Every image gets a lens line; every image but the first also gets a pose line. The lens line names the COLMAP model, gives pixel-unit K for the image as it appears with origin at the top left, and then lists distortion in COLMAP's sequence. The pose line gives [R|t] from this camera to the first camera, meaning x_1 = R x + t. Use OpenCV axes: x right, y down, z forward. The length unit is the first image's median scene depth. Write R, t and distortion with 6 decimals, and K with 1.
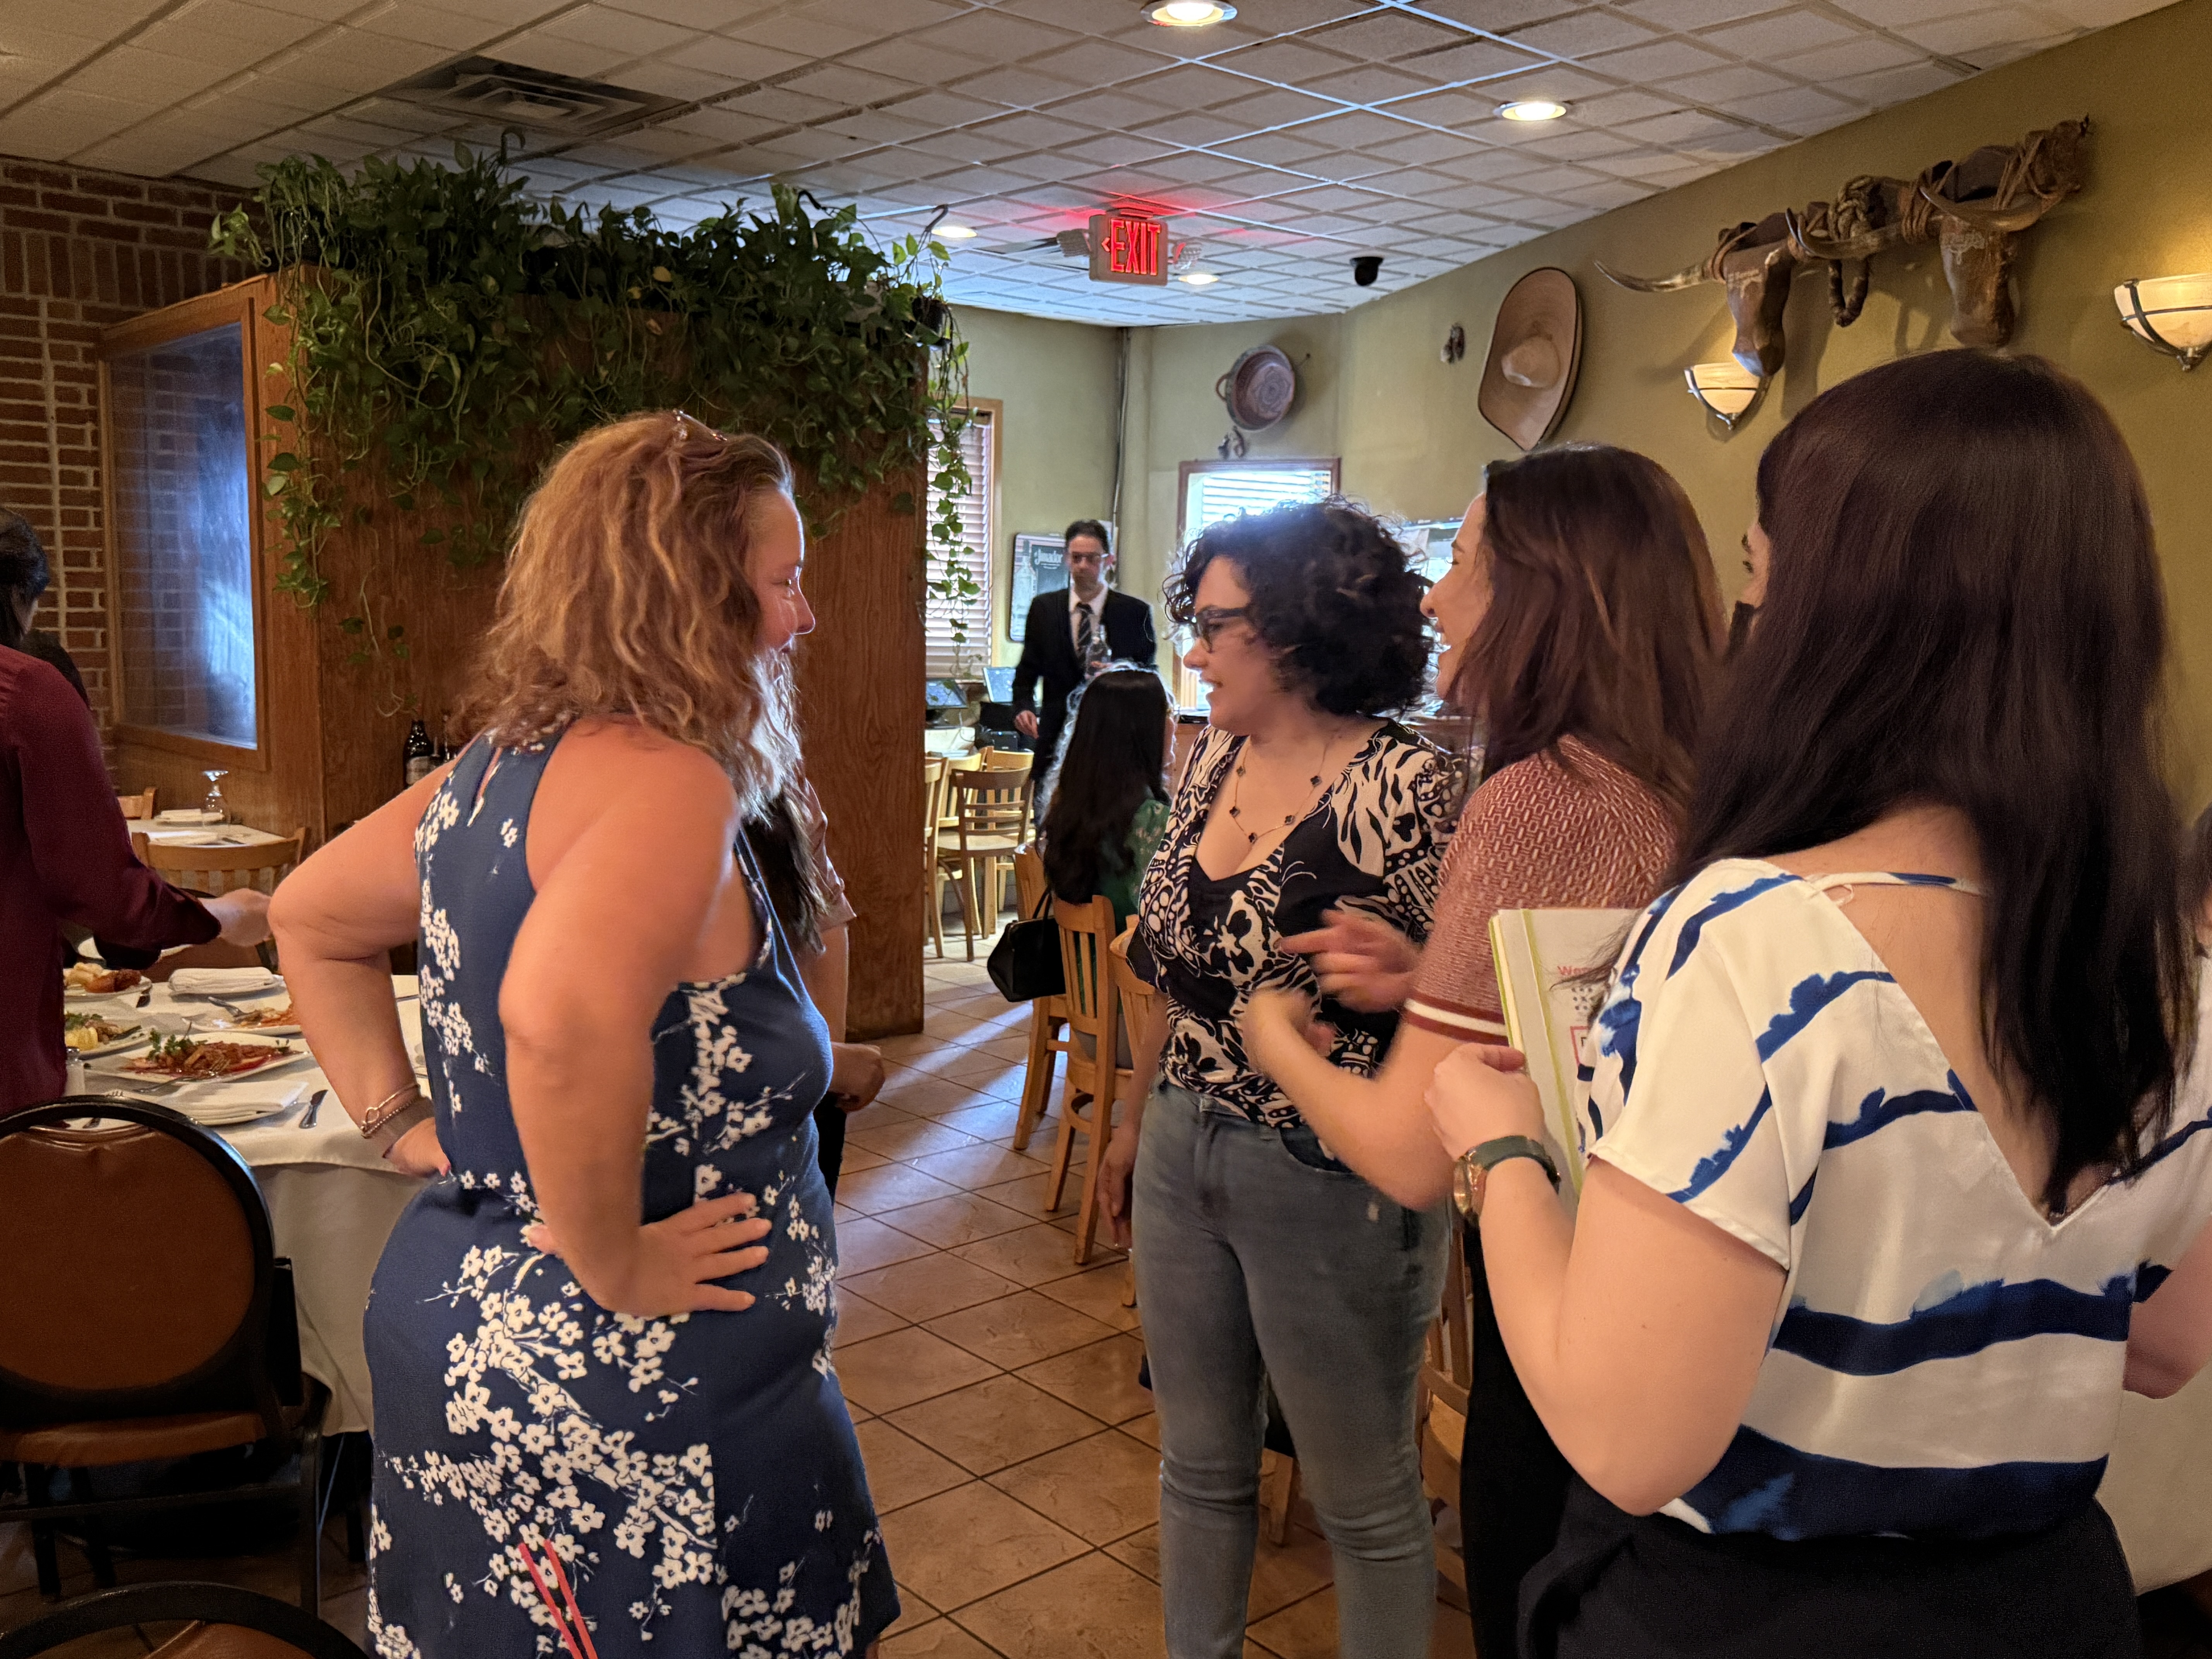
lens RADIAL K [[1866.7, 0, 1106.0], [0, 1866.7, 829.5], [0, 0, 1]] dist [0.166435, -0.295292]
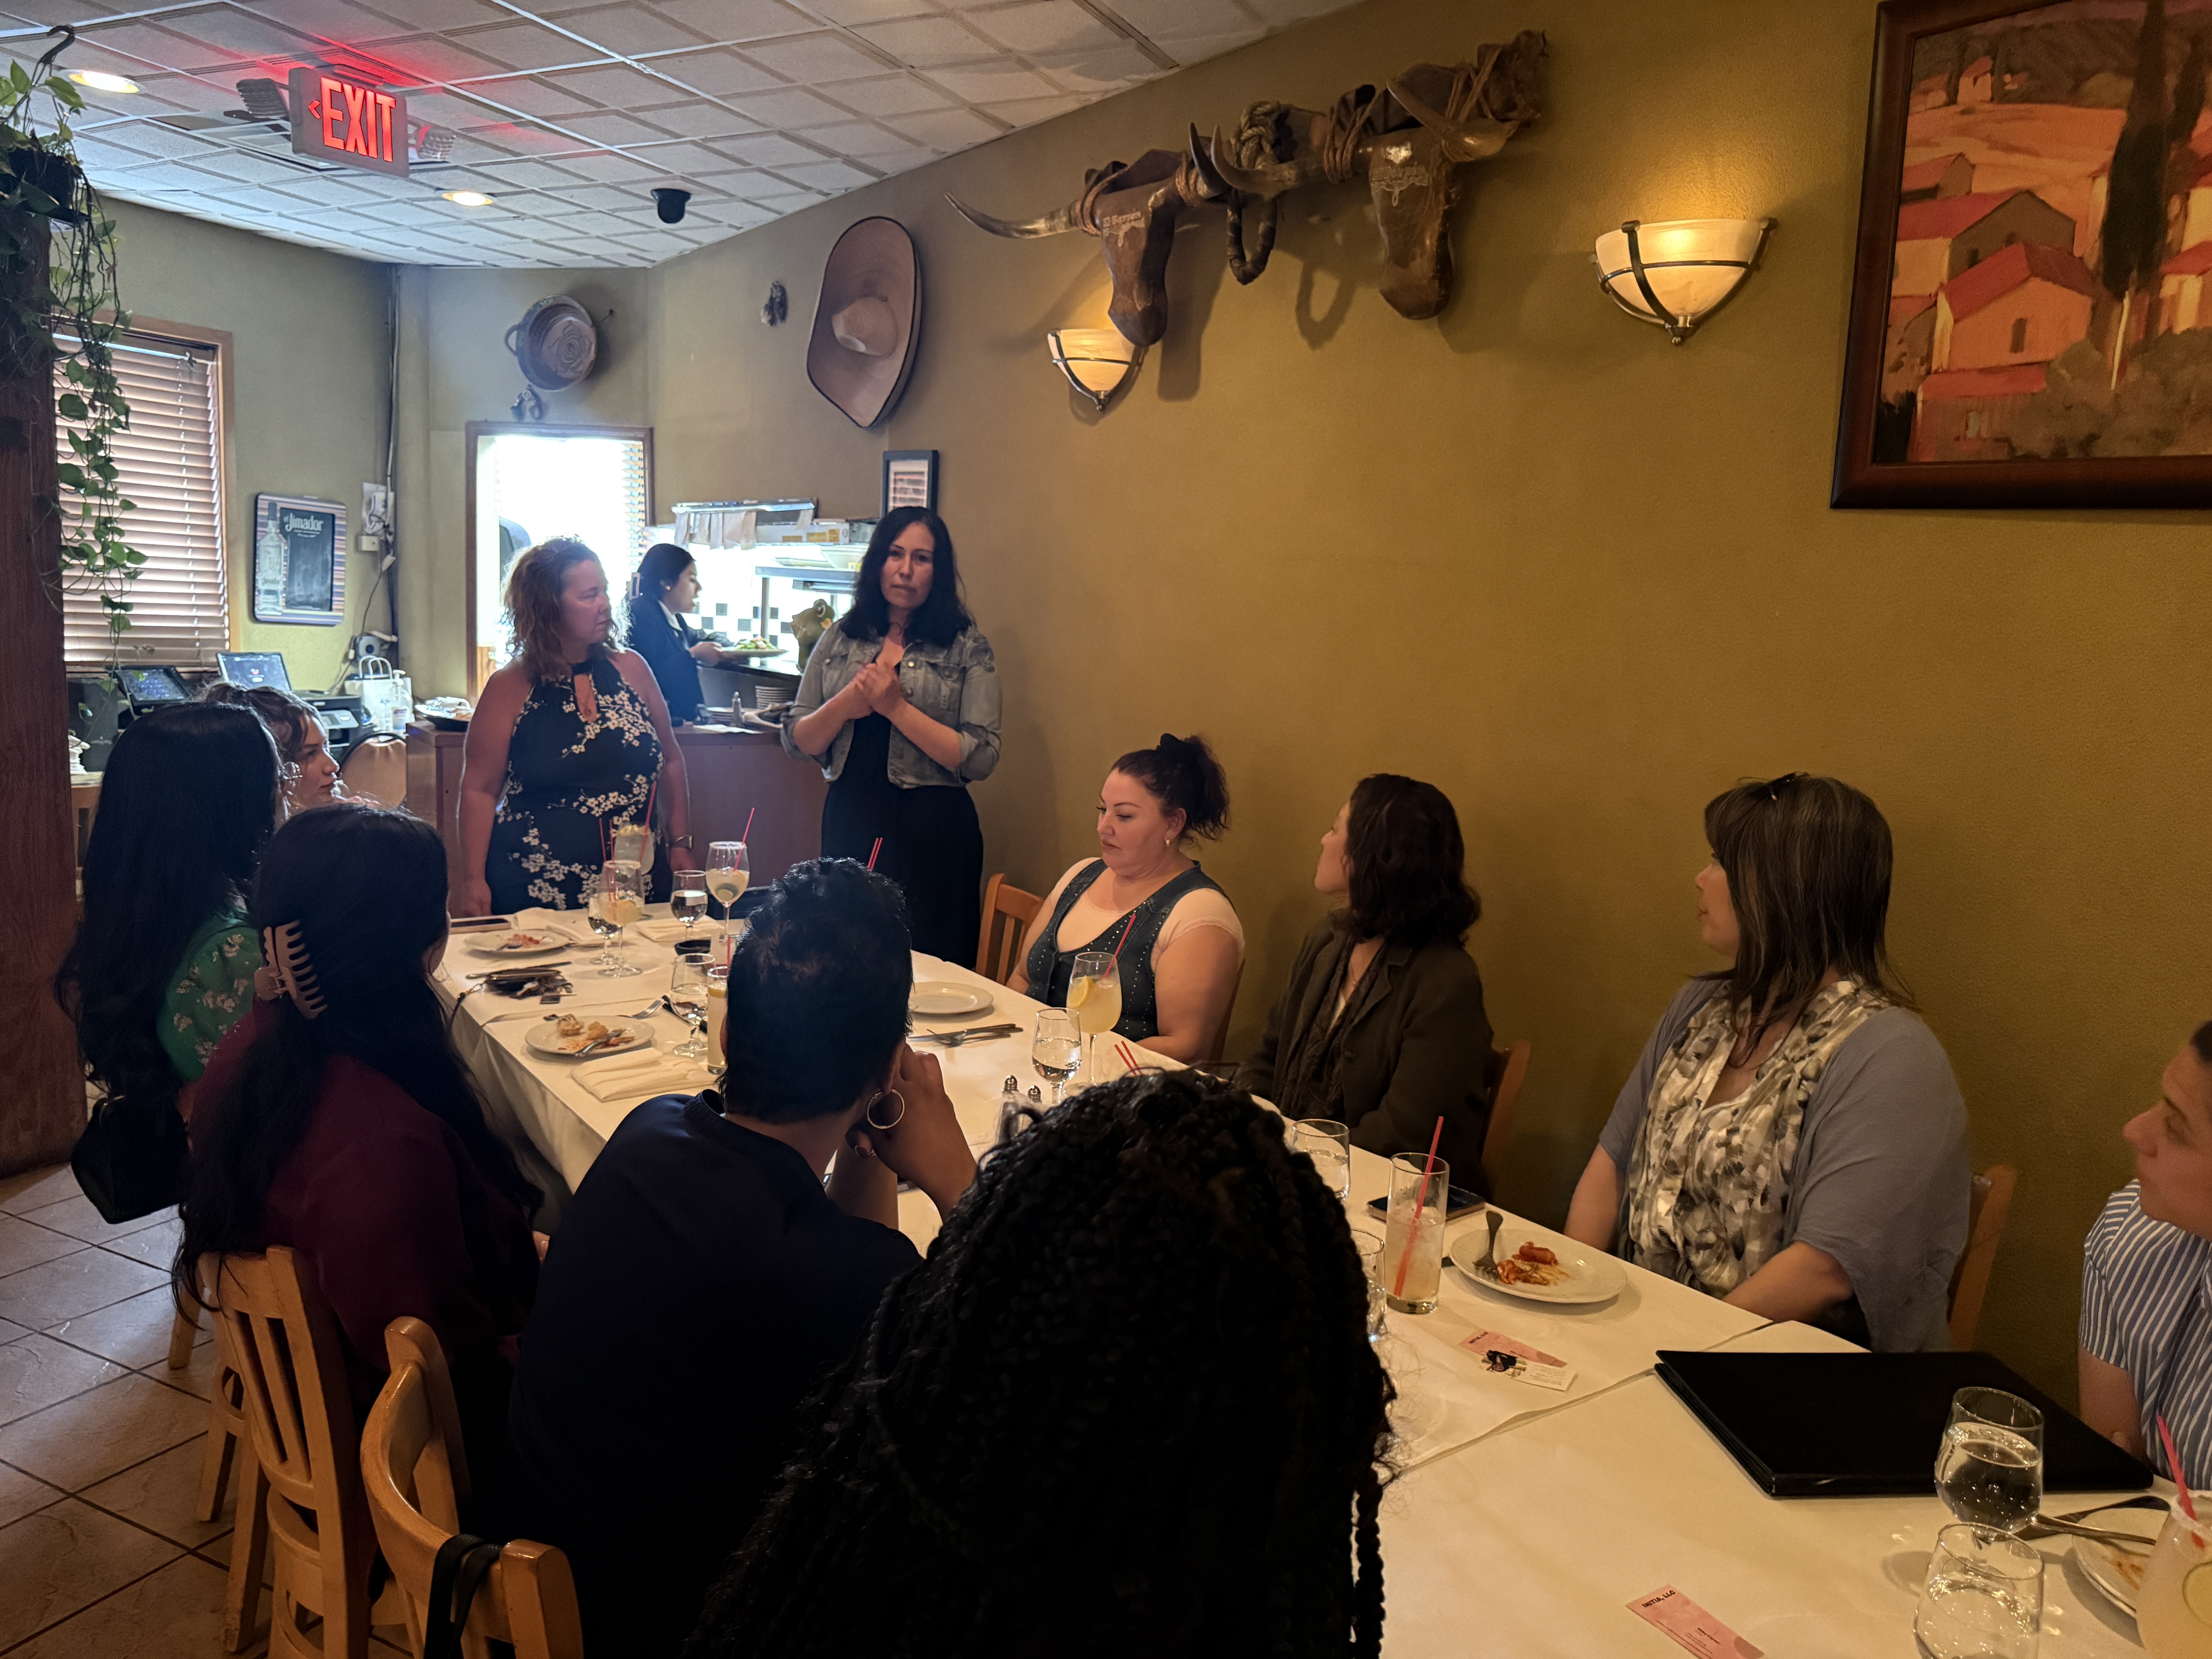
lens RADIAL K [[1602.2, 0, 1106.0], [0, 1602.2, 829.5], [0, 0, 1]] dist [0.042235, -0.062259]
pose [[0.926507, -0.030236, 0.375062, 0.041842], [0.019110, 0.999261, 0.033350, -0.035638], [-0.375793, -0.023731, 0.926400, 0.270440]]
